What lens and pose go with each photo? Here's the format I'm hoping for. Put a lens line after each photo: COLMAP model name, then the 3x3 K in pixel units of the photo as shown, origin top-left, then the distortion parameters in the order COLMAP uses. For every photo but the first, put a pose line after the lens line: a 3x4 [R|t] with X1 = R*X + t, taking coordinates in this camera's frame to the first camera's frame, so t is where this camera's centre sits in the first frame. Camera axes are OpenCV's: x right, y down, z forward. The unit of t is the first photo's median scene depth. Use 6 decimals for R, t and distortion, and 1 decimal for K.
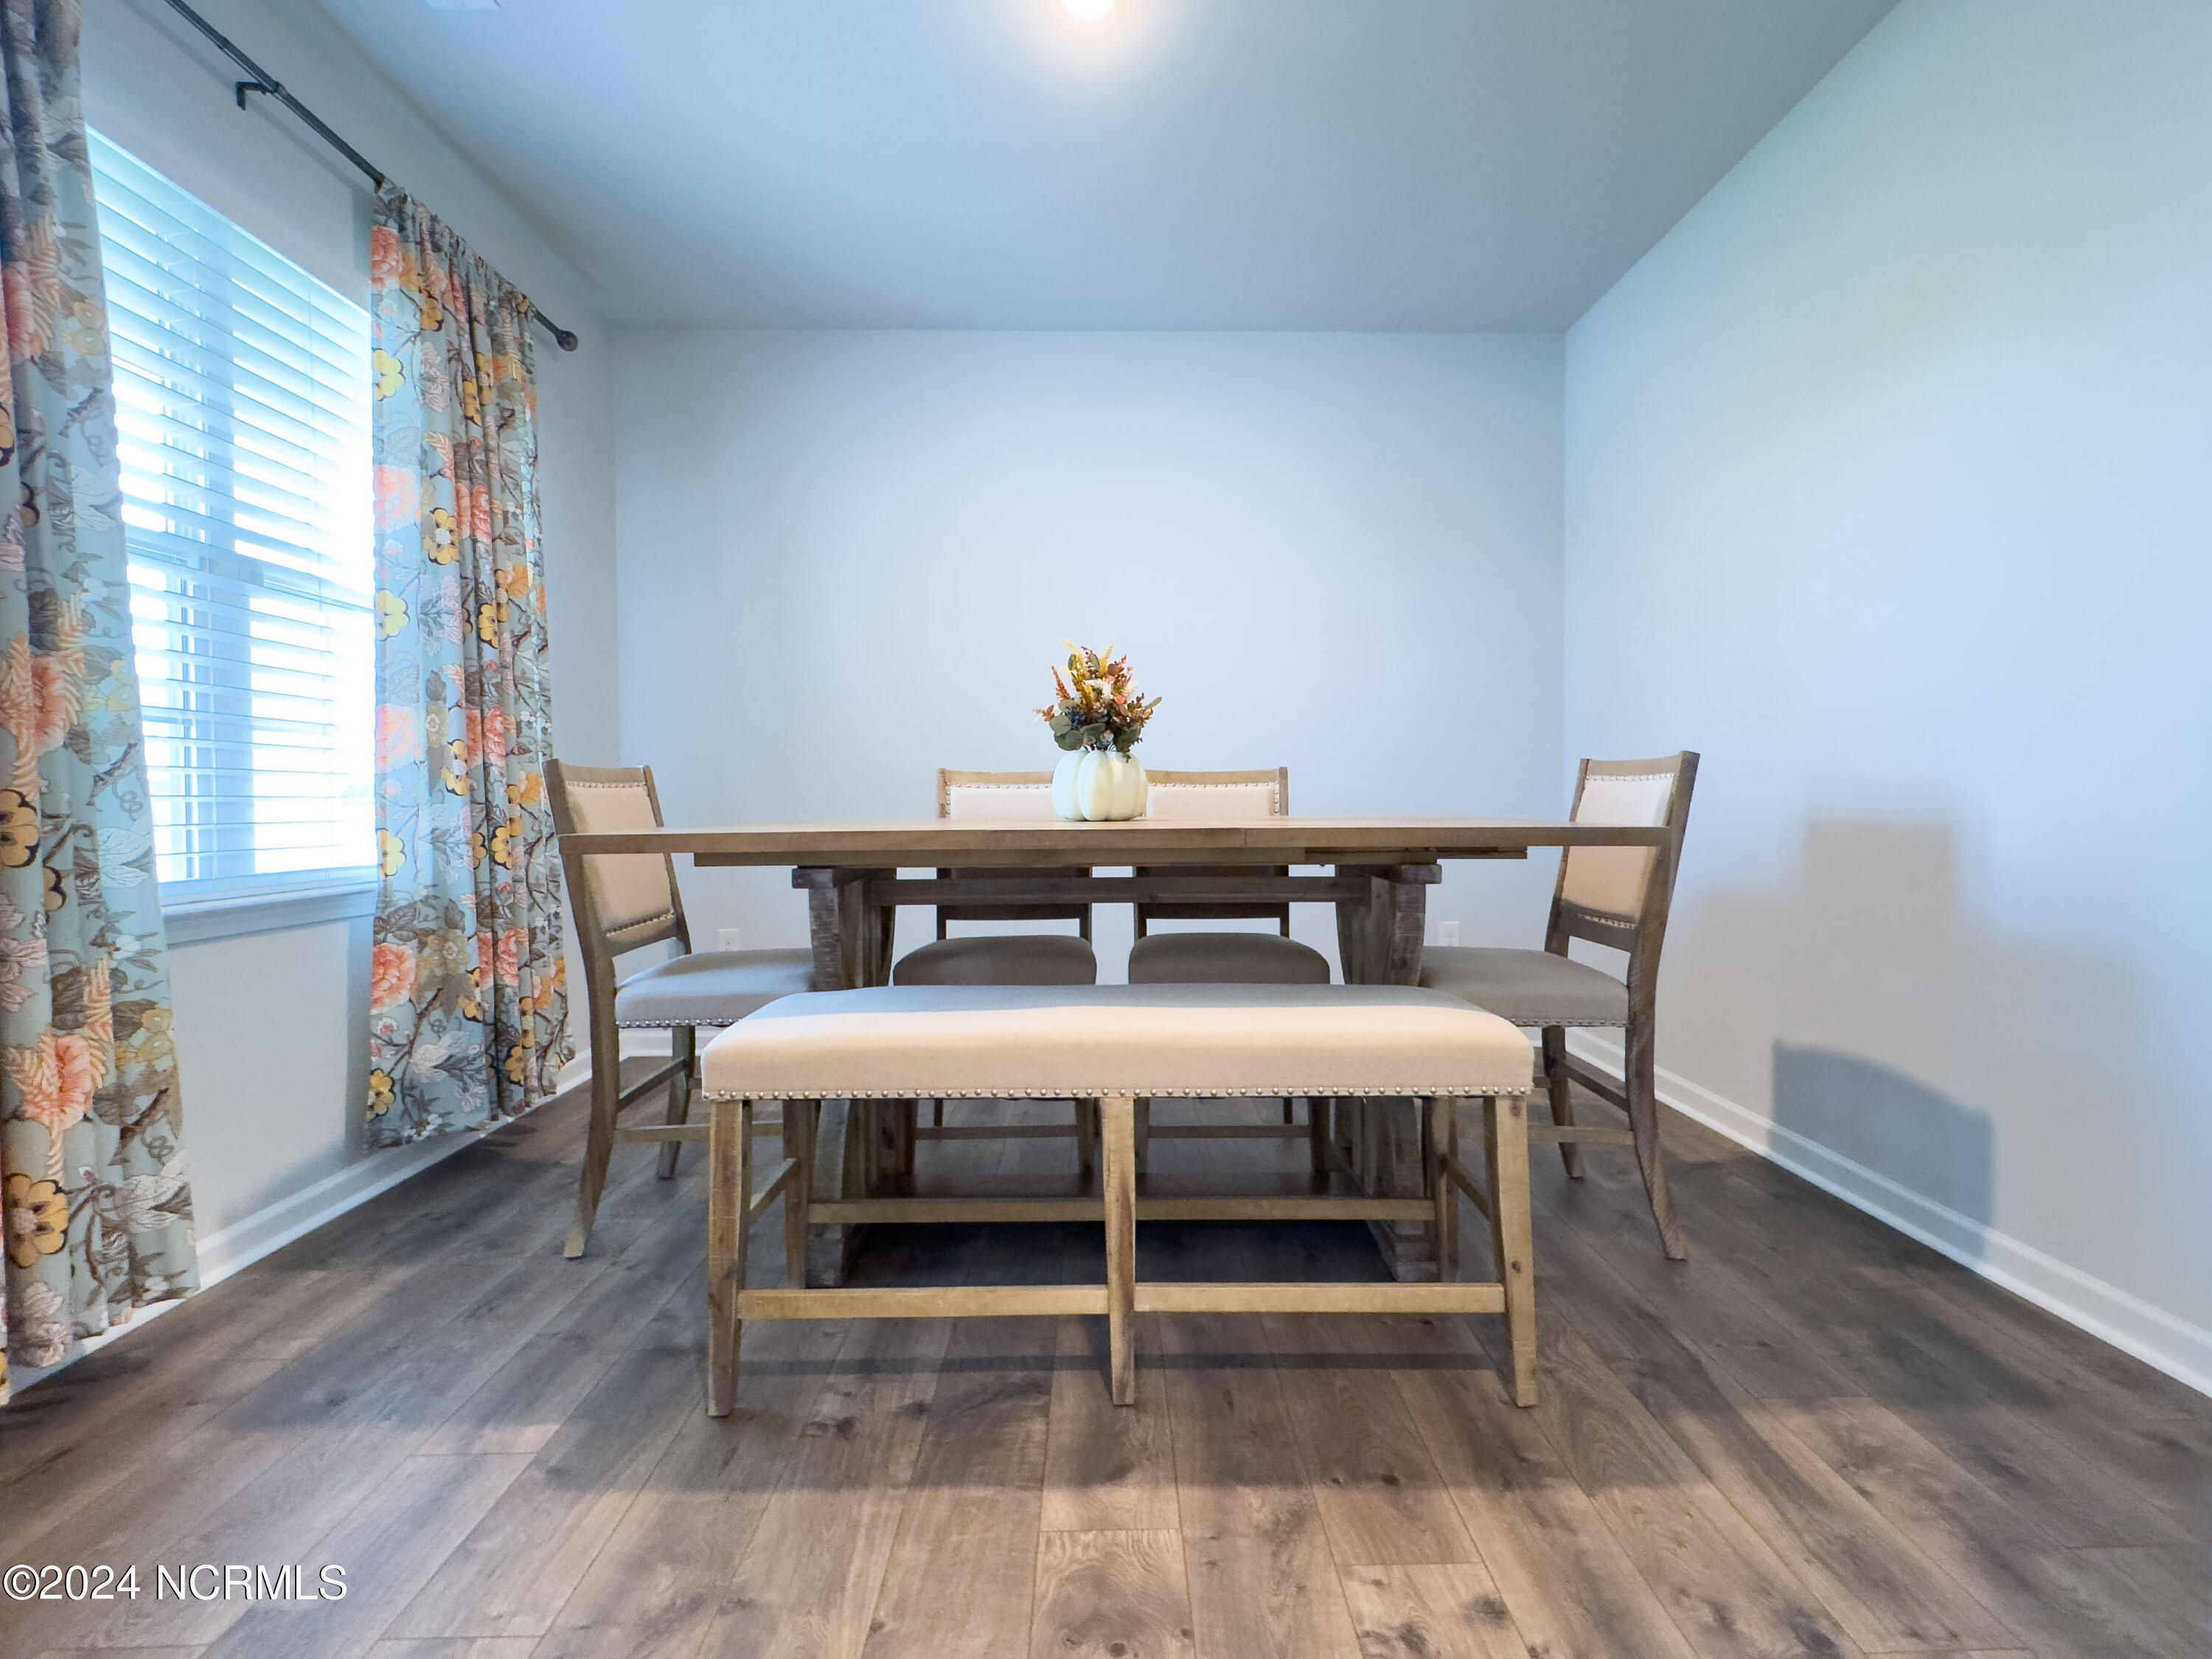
lens RADIAL K [[950.0, 0, 1106.0], [0, 950.0, 829.5], [0, 0, 1]] dist [0.000937, -0.000472]
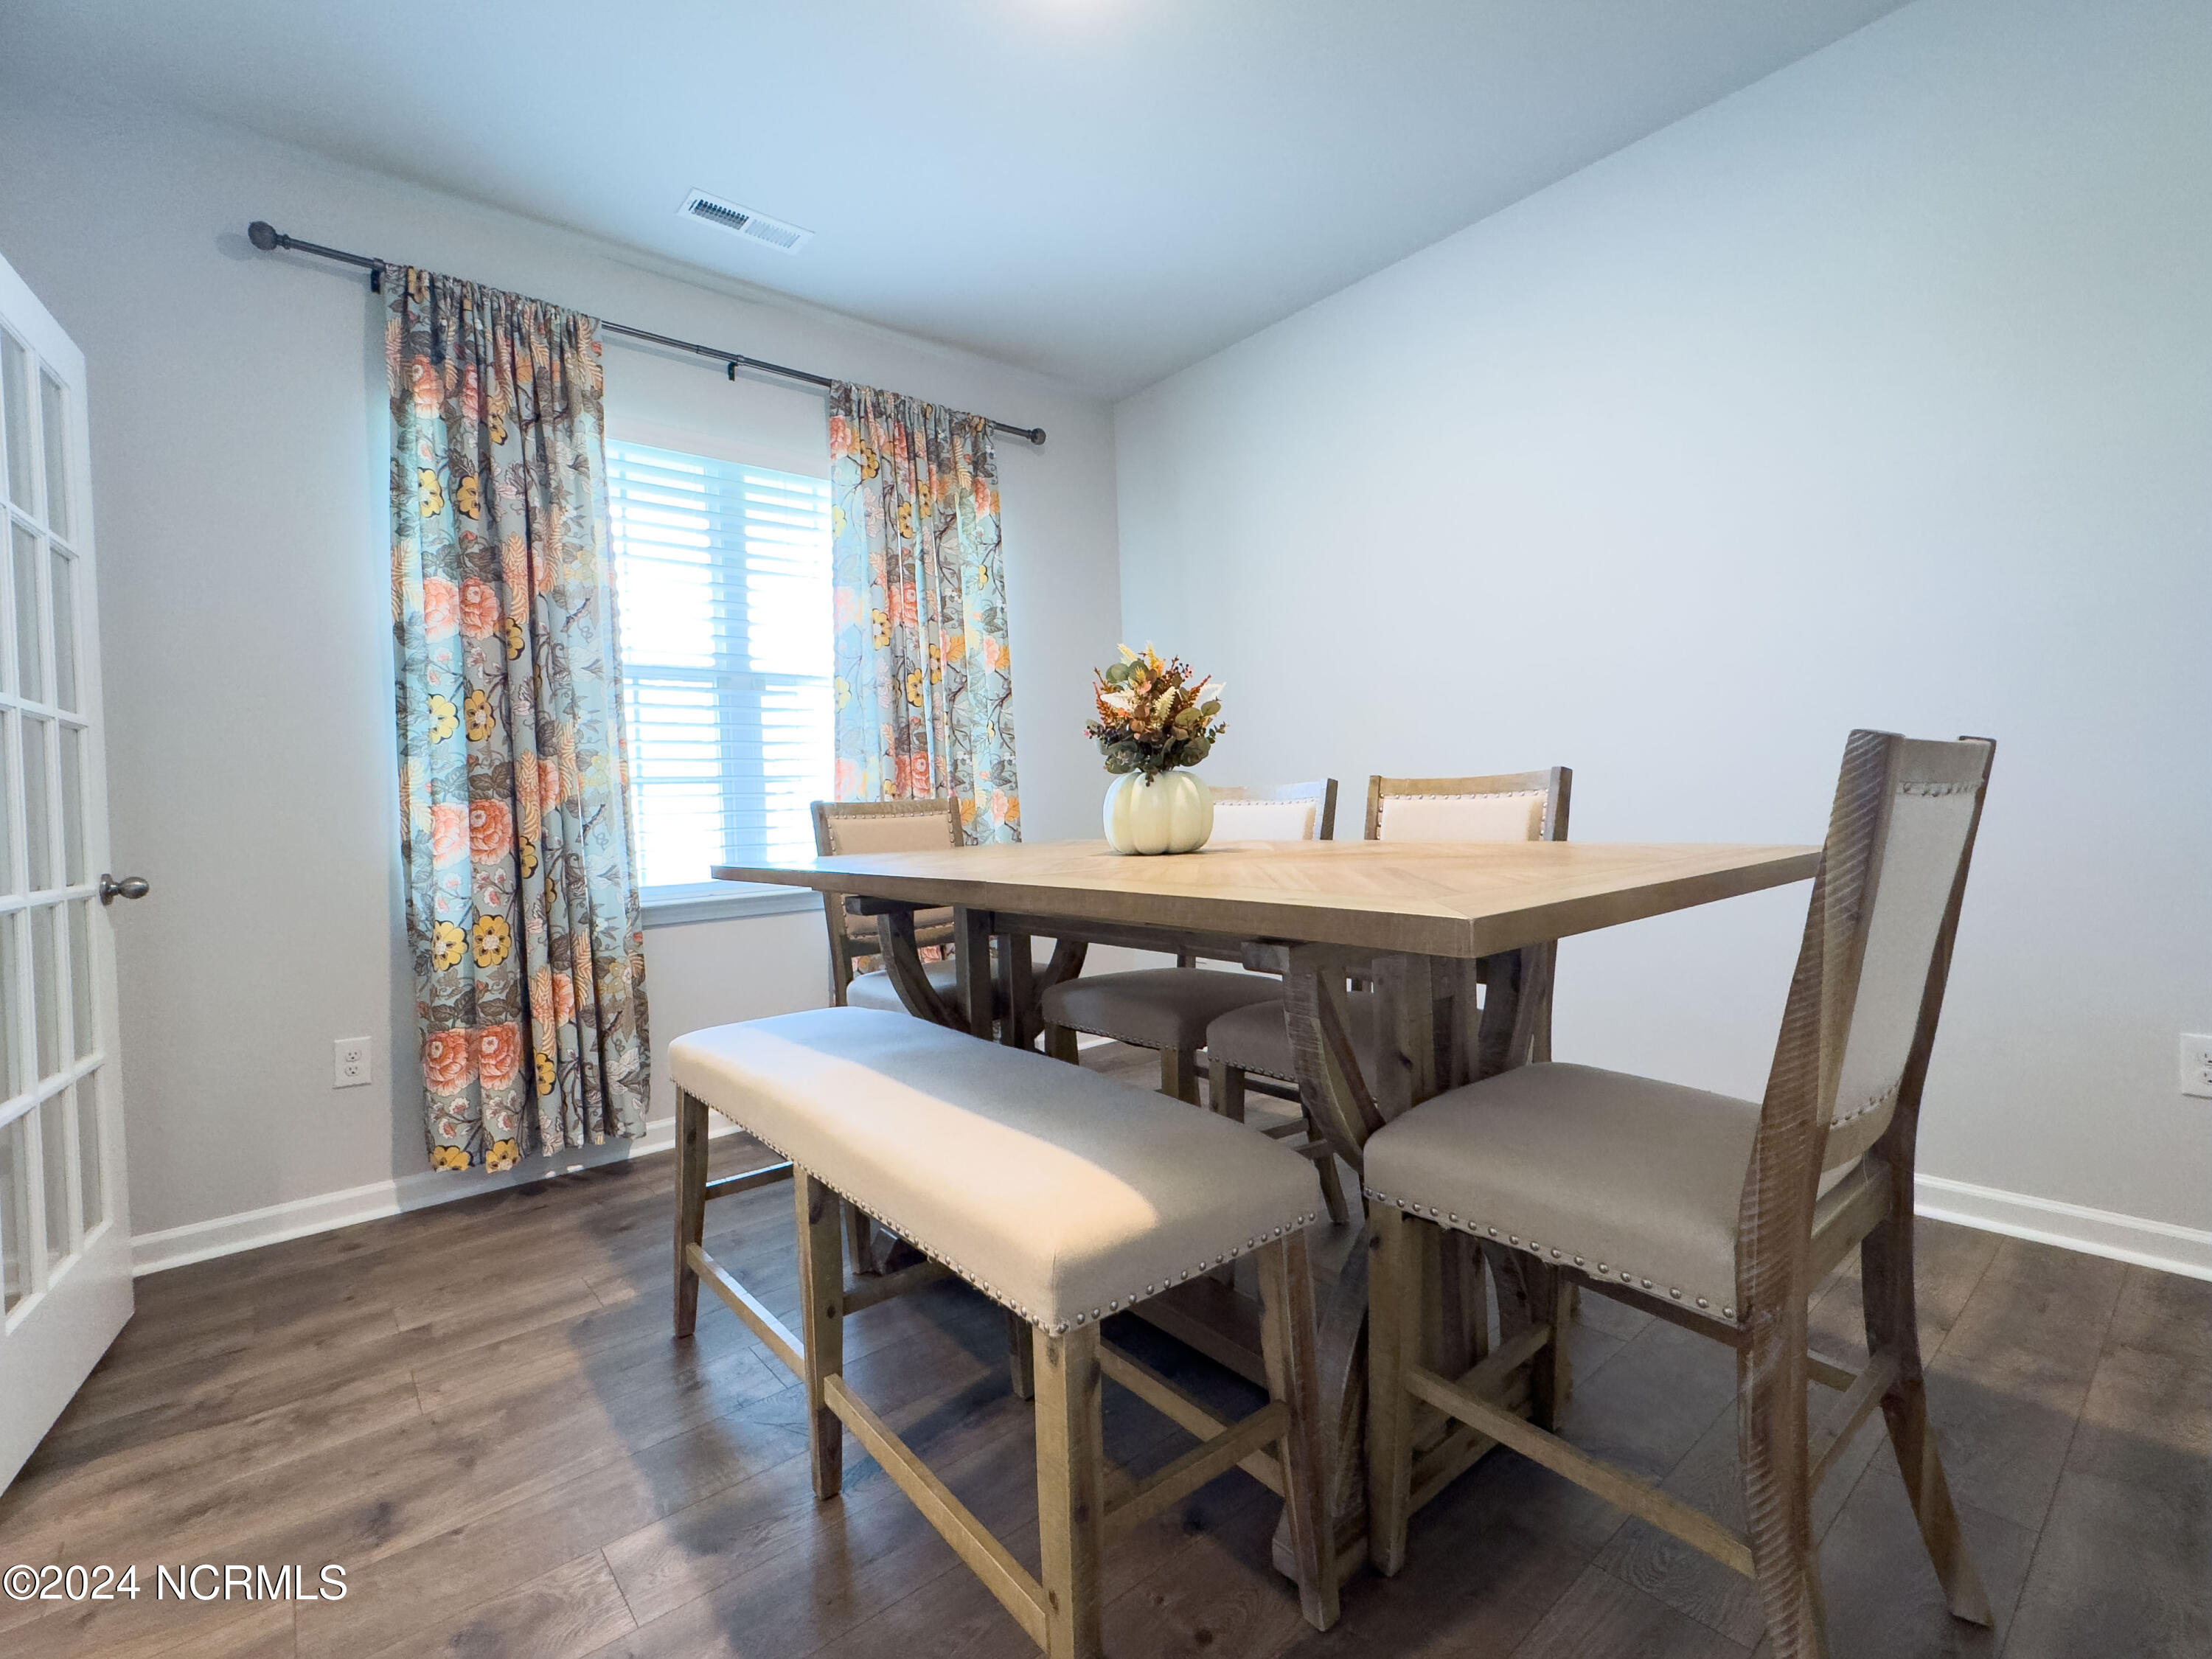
lens RADIAL K [[950.0, 0, 1106.0], [0, 950.0, 829.5], [0, 0, 1]] dist [0.000937, -0.000472]
pose [[0.665755, 0.000556, -0.746171, 0.597432], [0.008649, 0.999927, 0.008462, -0.037882], [0.746121, -0.012087, 0.665701, 0.391156]]
